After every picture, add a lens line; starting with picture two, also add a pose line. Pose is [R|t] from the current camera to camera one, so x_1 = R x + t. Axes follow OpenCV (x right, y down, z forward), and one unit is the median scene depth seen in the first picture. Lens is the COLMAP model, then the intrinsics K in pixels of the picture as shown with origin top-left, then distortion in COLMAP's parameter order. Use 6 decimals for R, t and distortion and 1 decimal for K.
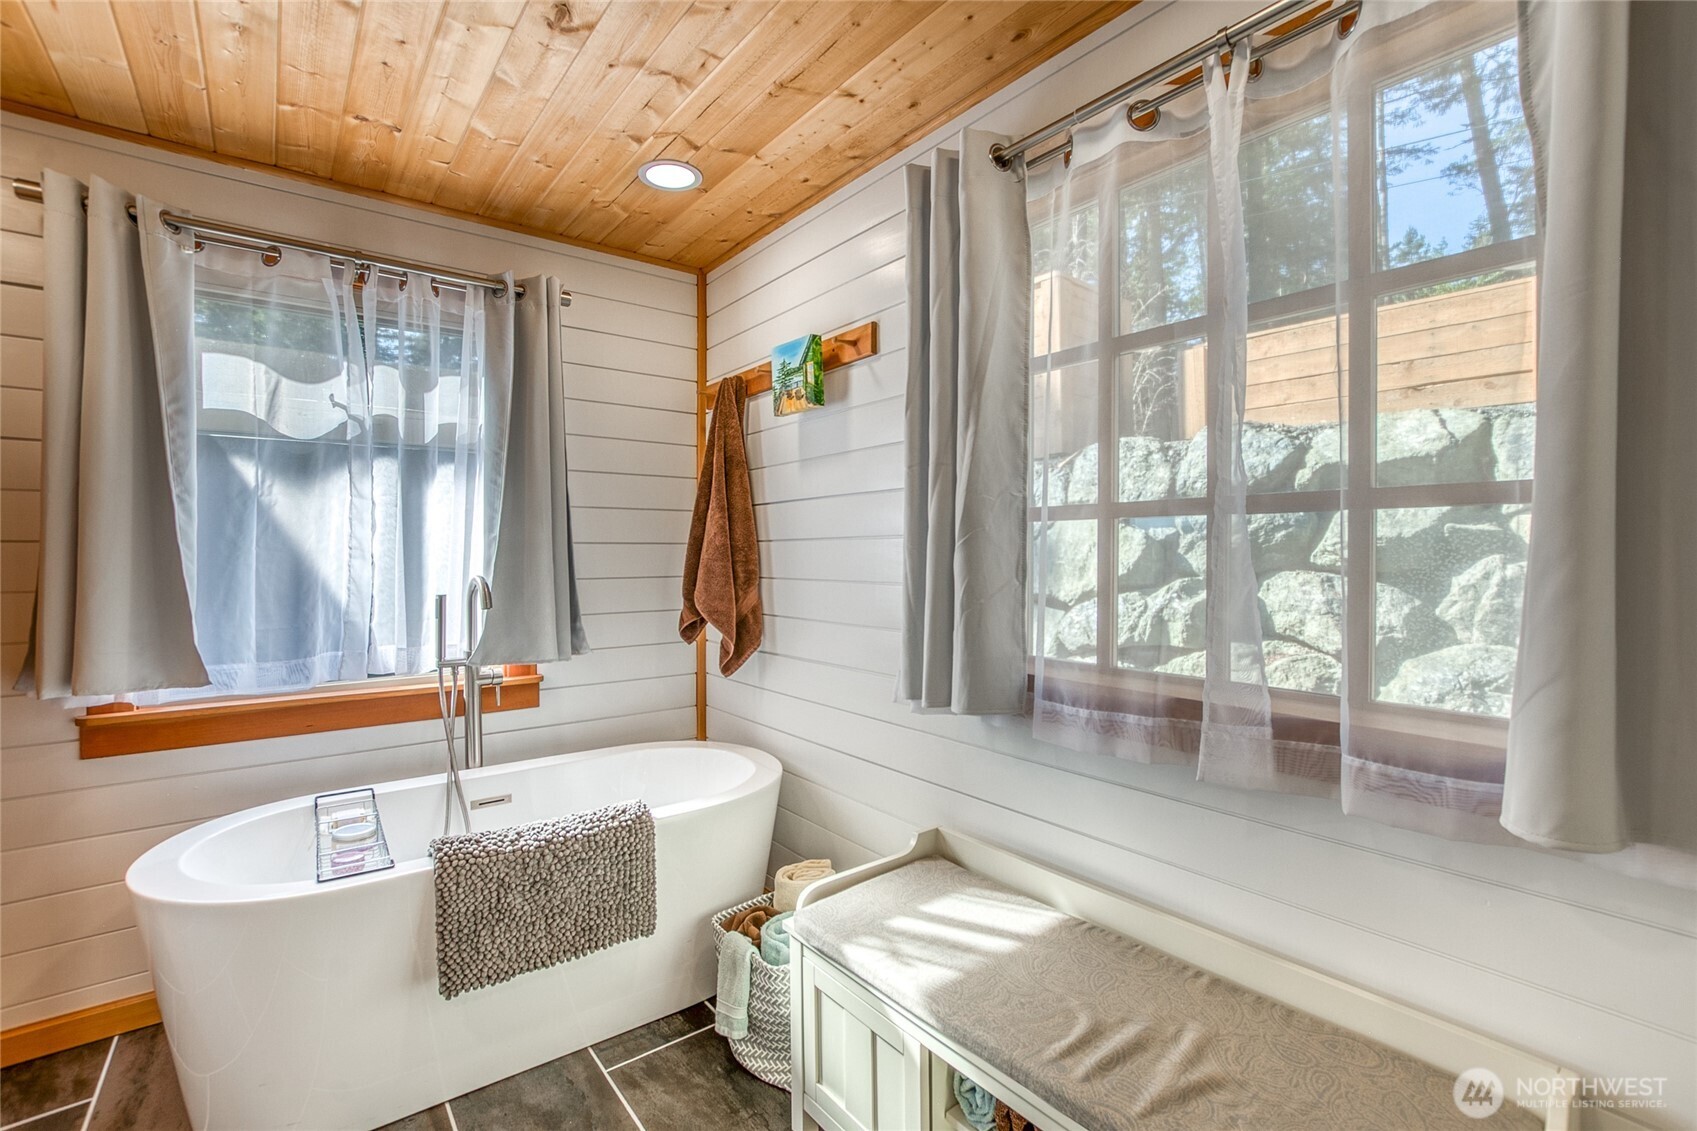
lens RADIAL K [[767.4, 0, 849.1], [0, 767.4, 559.1], [0, 0, 1]] dist [-0.017978, 0.000201]
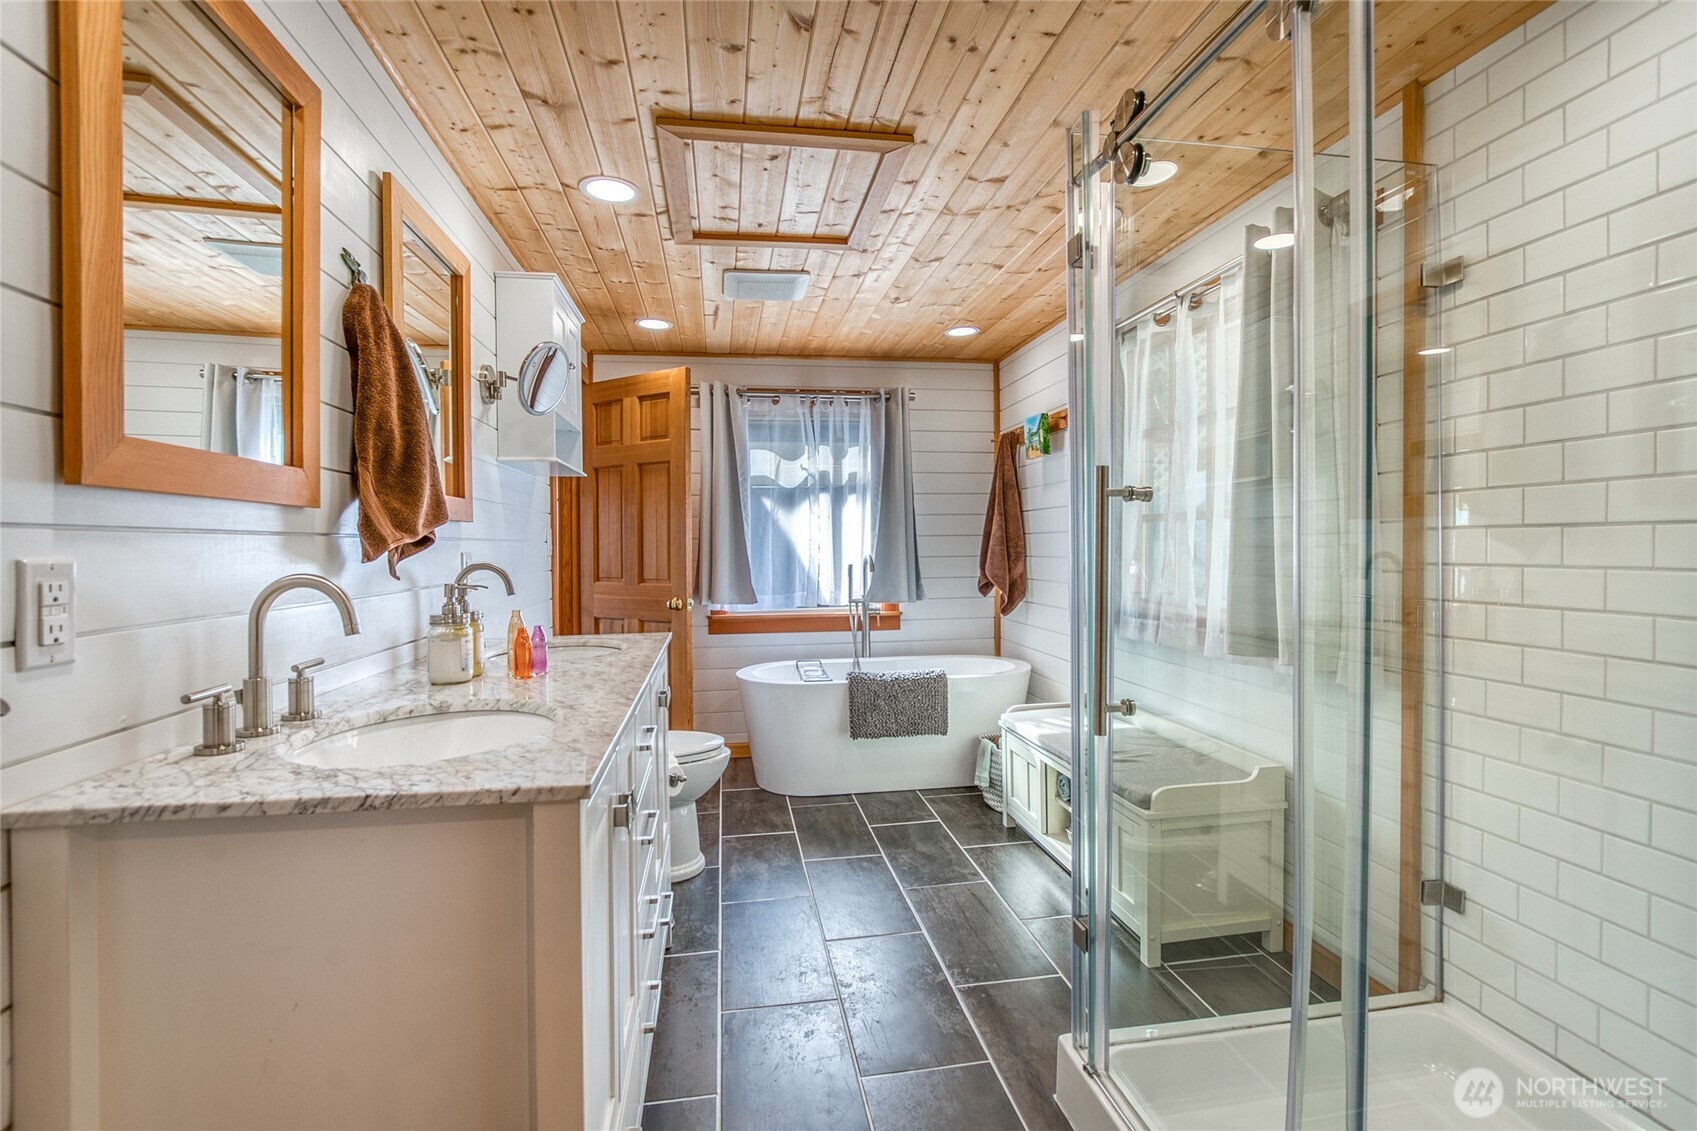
lens RADIAL K [[788.1, 0, 851.6], [0, 788.1, 557.0], [0, 0, 1]] dist [-0.000089, -0.000002]
pose [[0.884066, 0.001816, -0.467359, 0.387185], [0.004324, 0.999918, 0.012064, 0.004926], [0.467342, -0.012686, 0.883985, -0.736198]]
